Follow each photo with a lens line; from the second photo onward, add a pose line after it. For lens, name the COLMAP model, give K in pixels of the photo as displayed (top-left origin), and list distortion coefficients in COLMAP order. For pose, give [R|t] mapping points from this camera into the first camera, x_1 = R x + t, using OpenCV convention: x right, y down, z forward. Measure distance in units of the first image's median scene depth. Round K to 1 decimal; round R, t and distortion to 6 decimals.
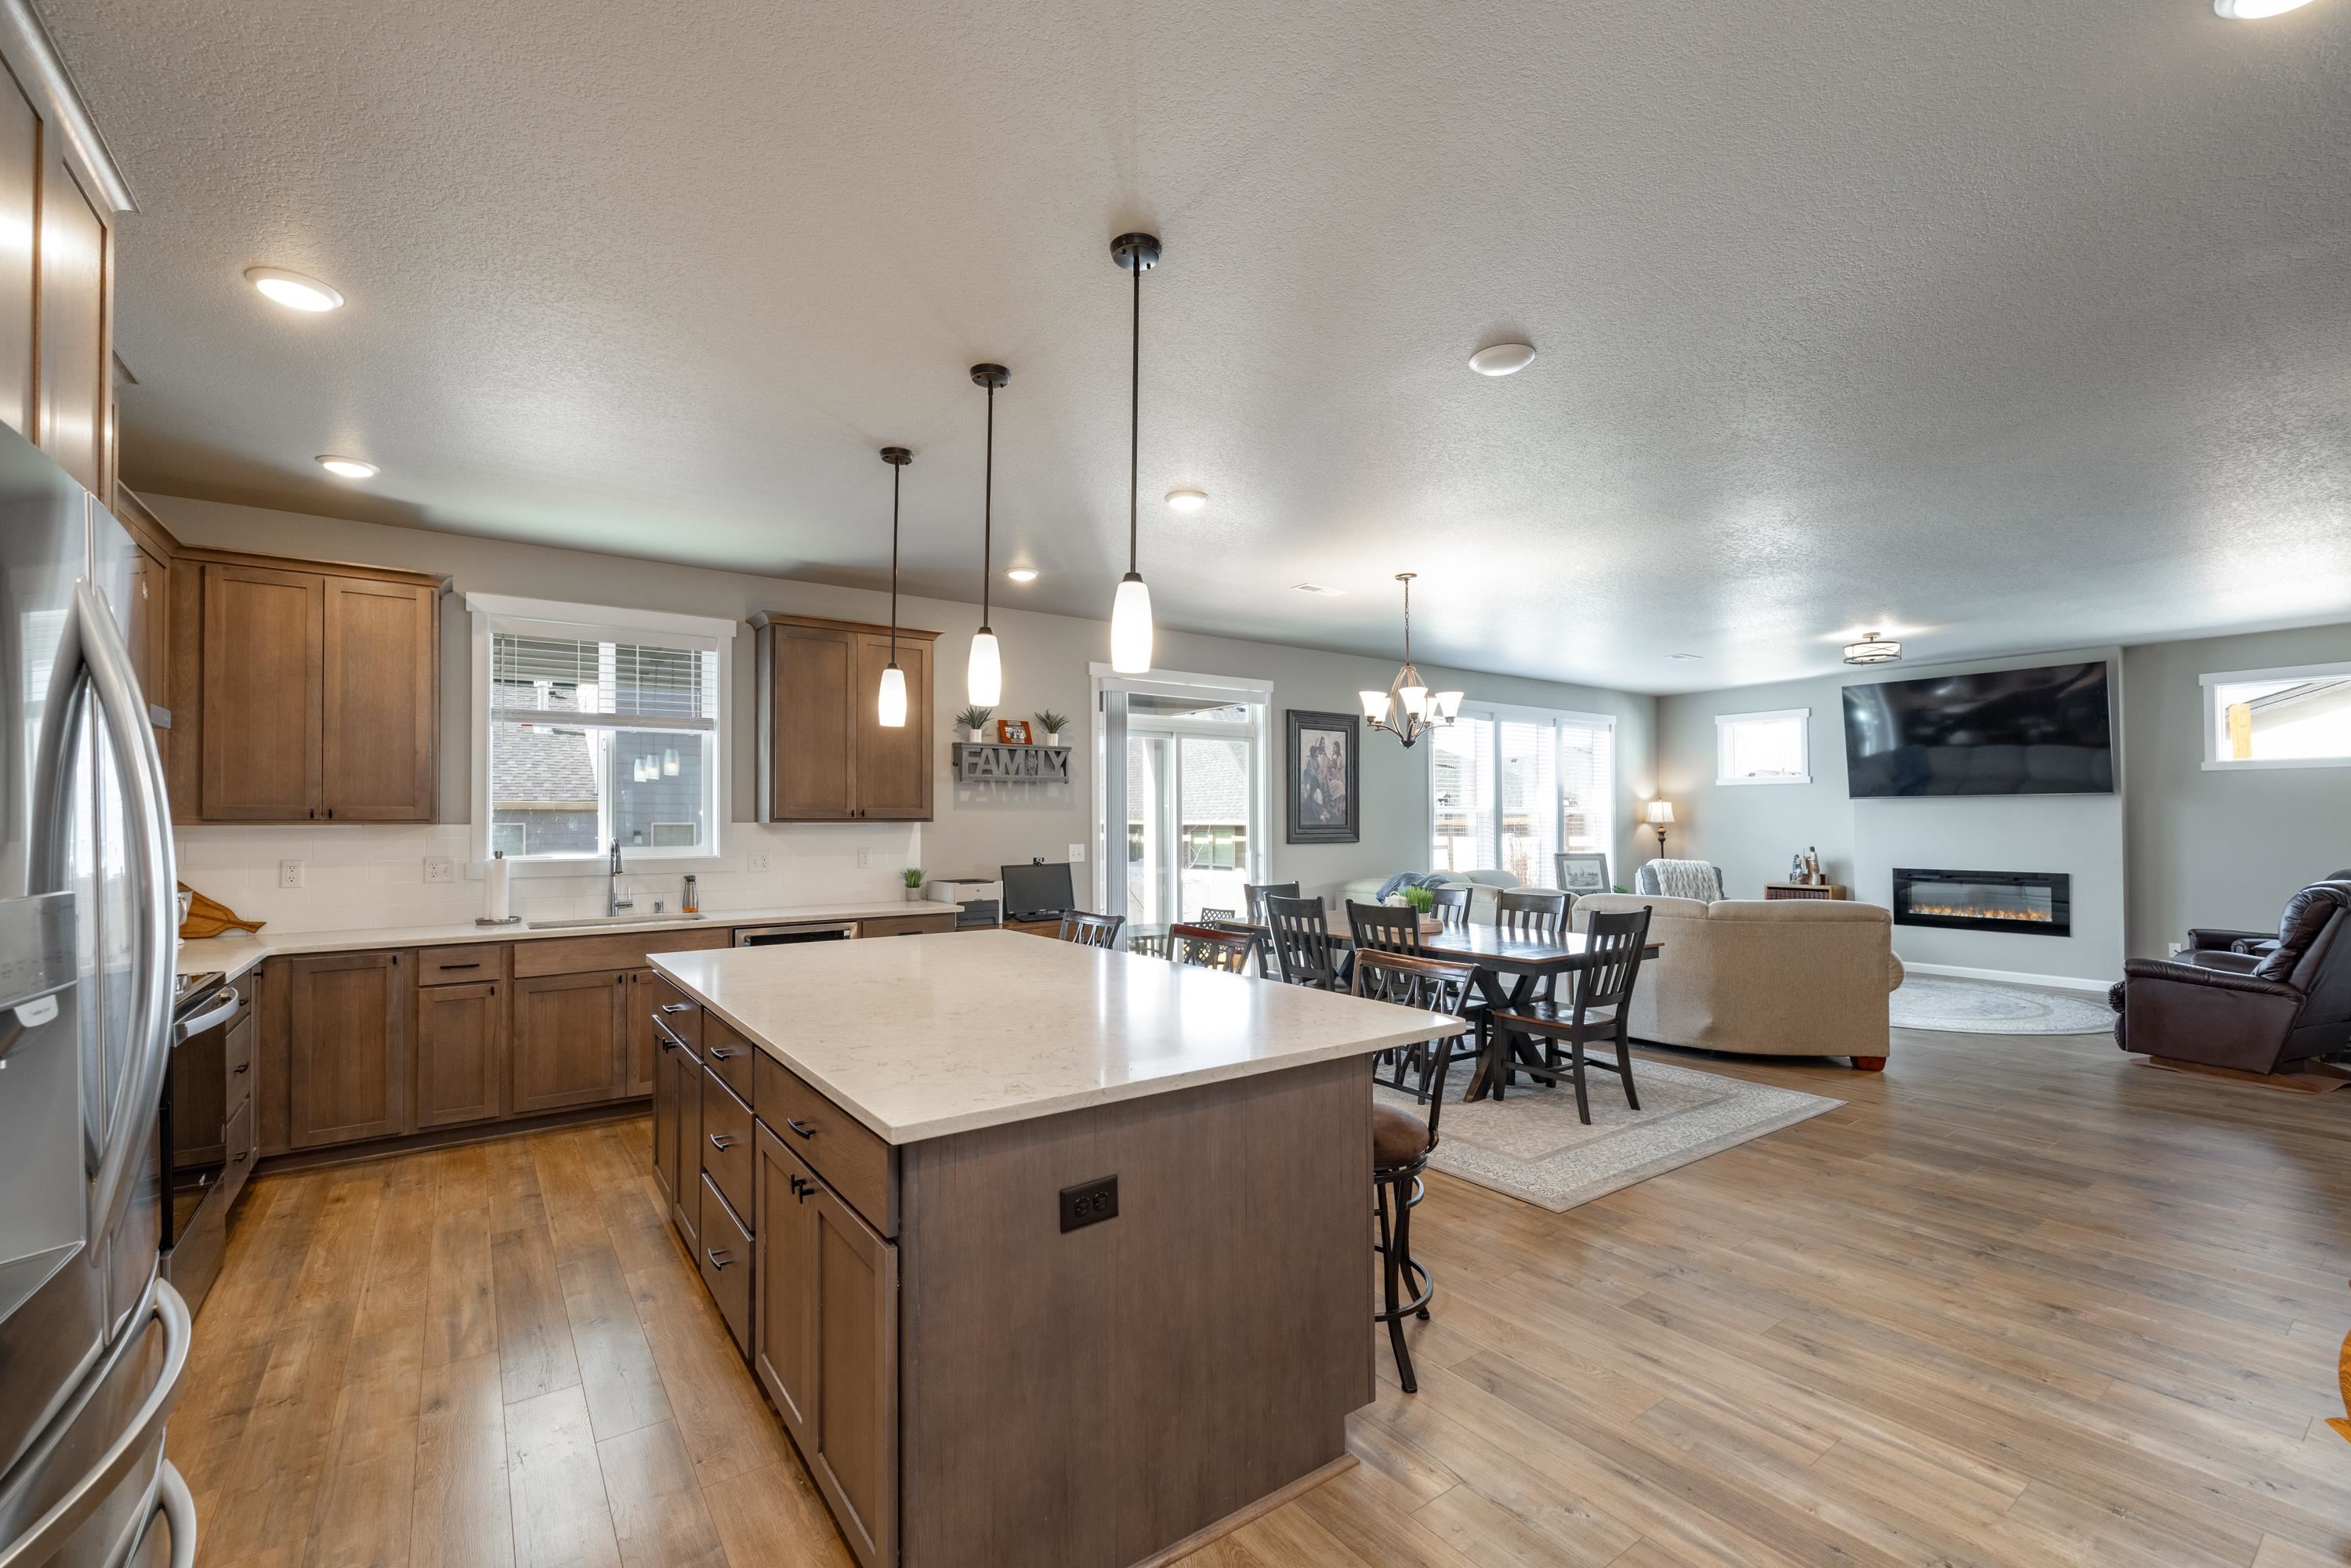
lens RADIAL K [[999.9, 0, 1182.8], [0, 999.9, 802.0], [0, 0, 1]] dist [0.001881, 0.001089]
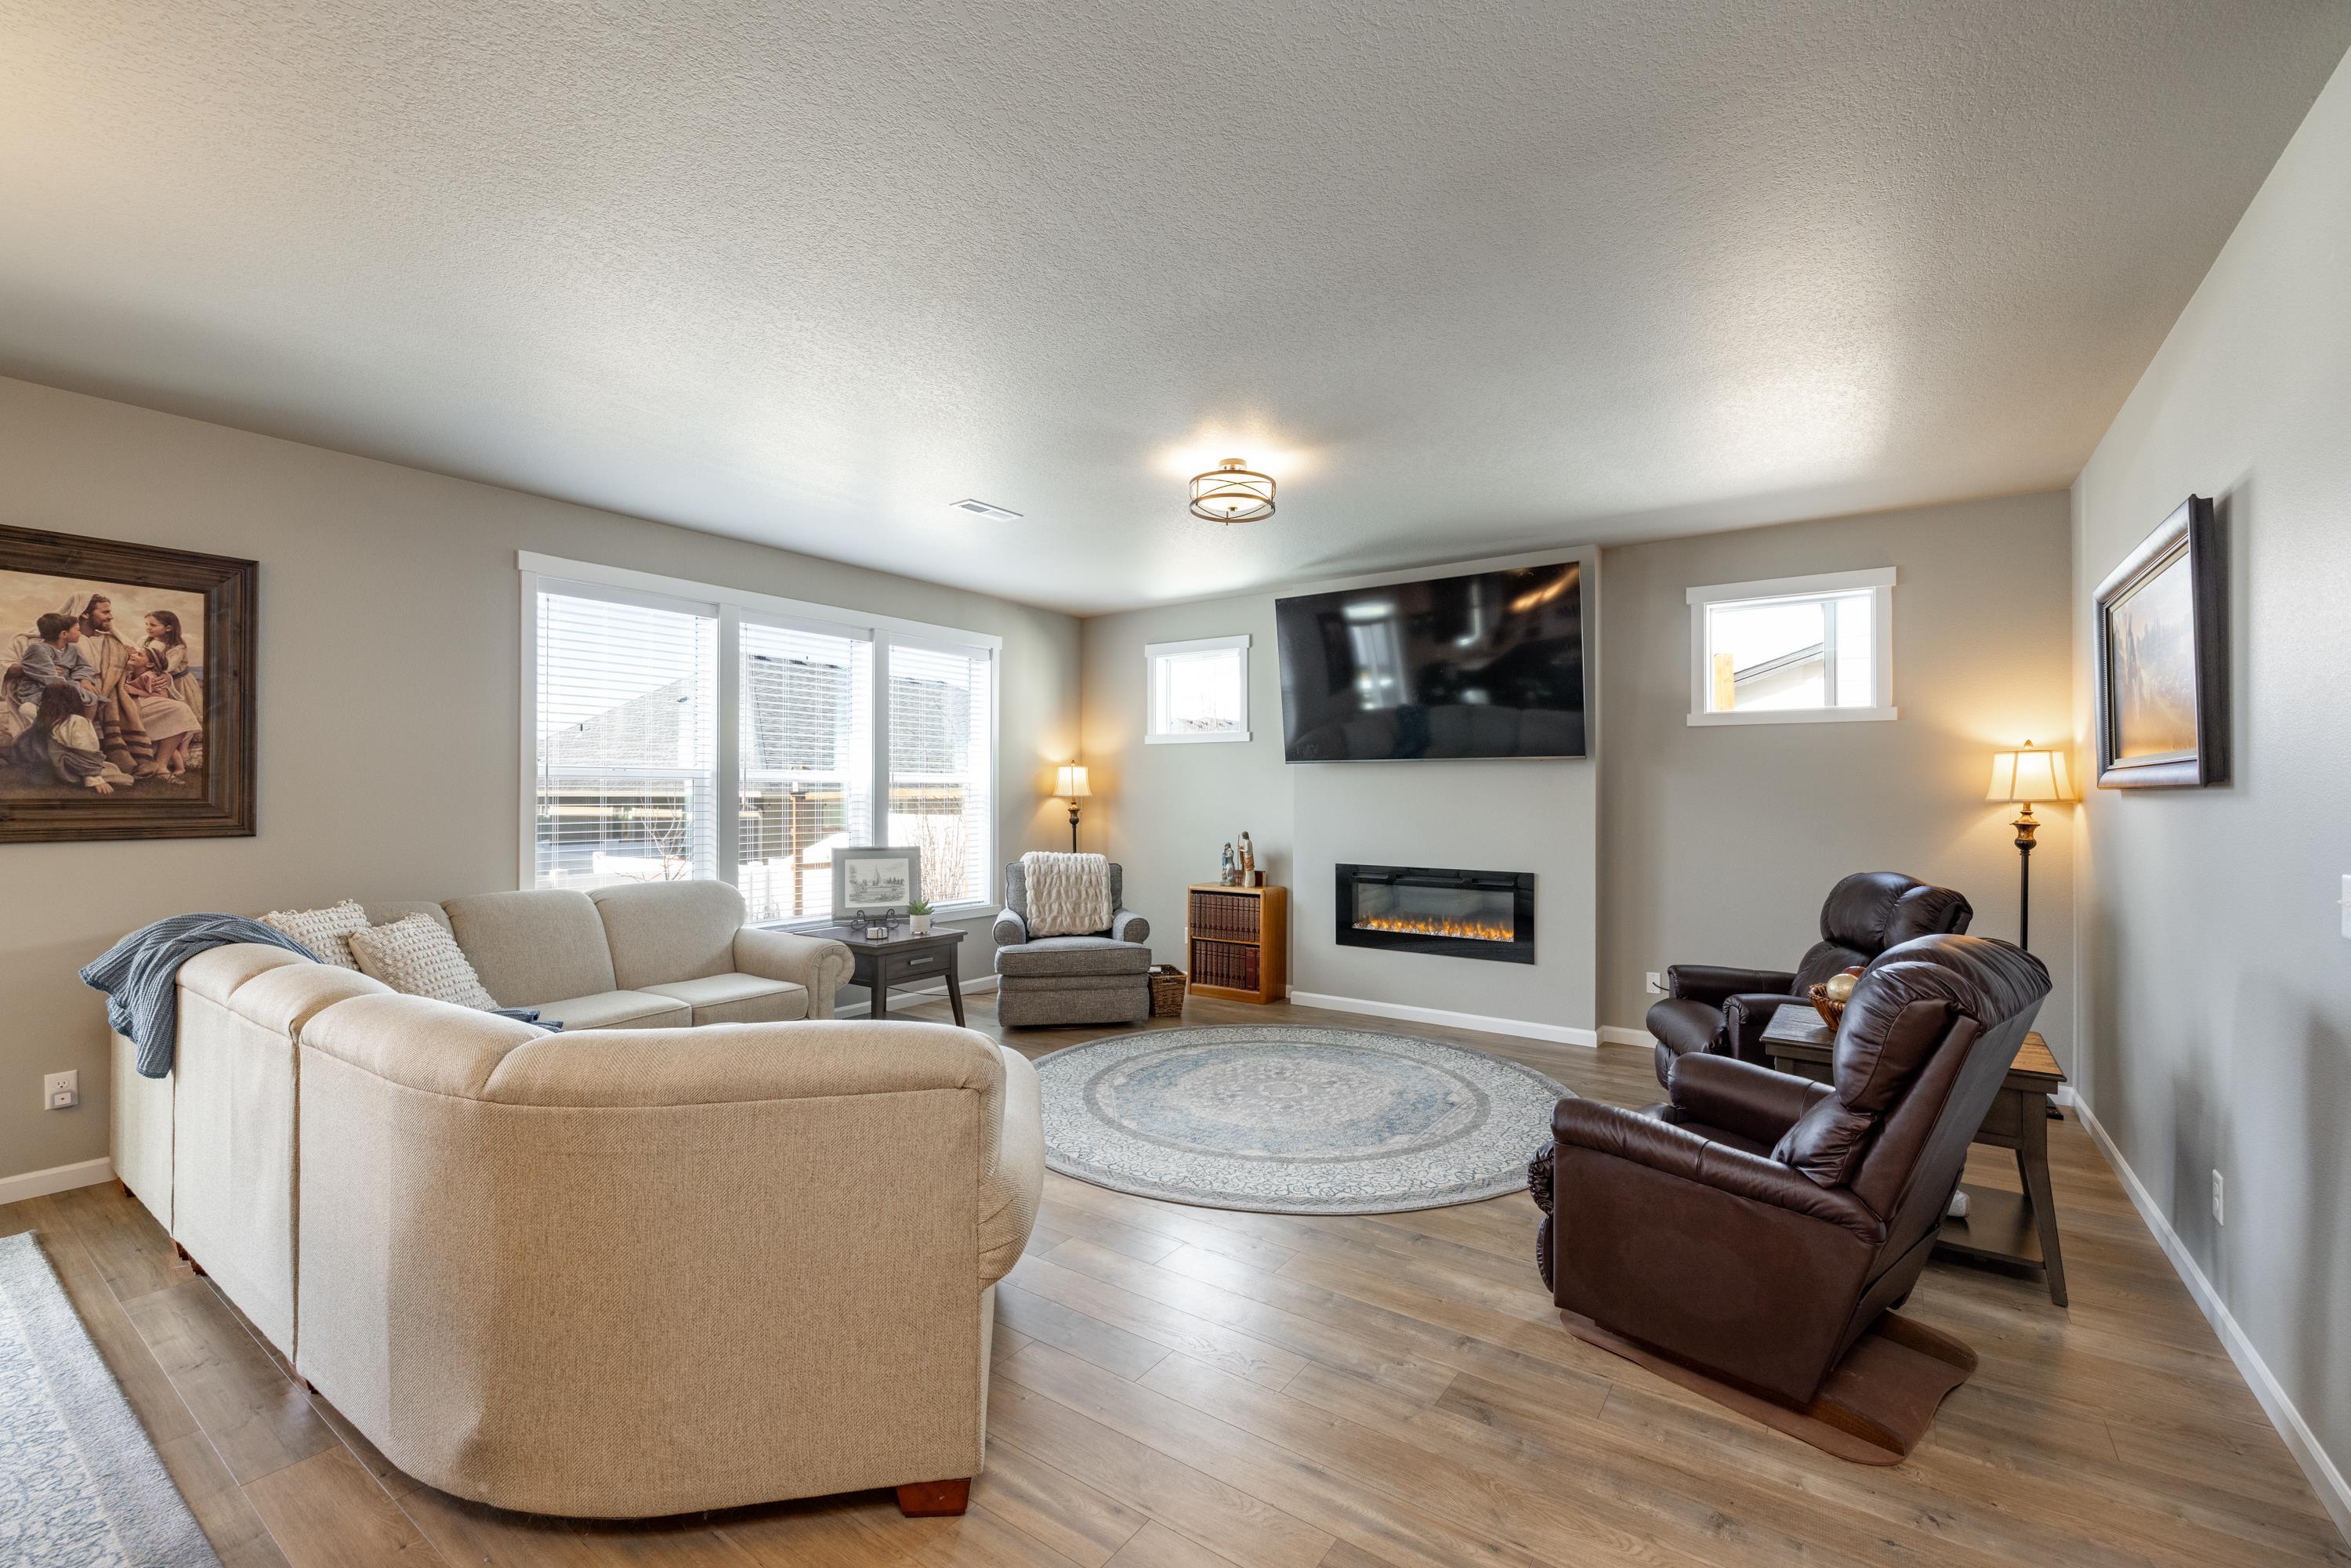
lens RADIAL K [[992.4, 0, 1180.2], [0, 992.4, 785.5], [0, 0, 1]] dist [0.000917, 0.000665]
pose [[0.947868, 0.006883, 0.318587, 0.419207], [-0.010219, 0.999909, 0.008802, 0.007716], [-0.318498, -0.011599, 0.947853, 0.415722]]
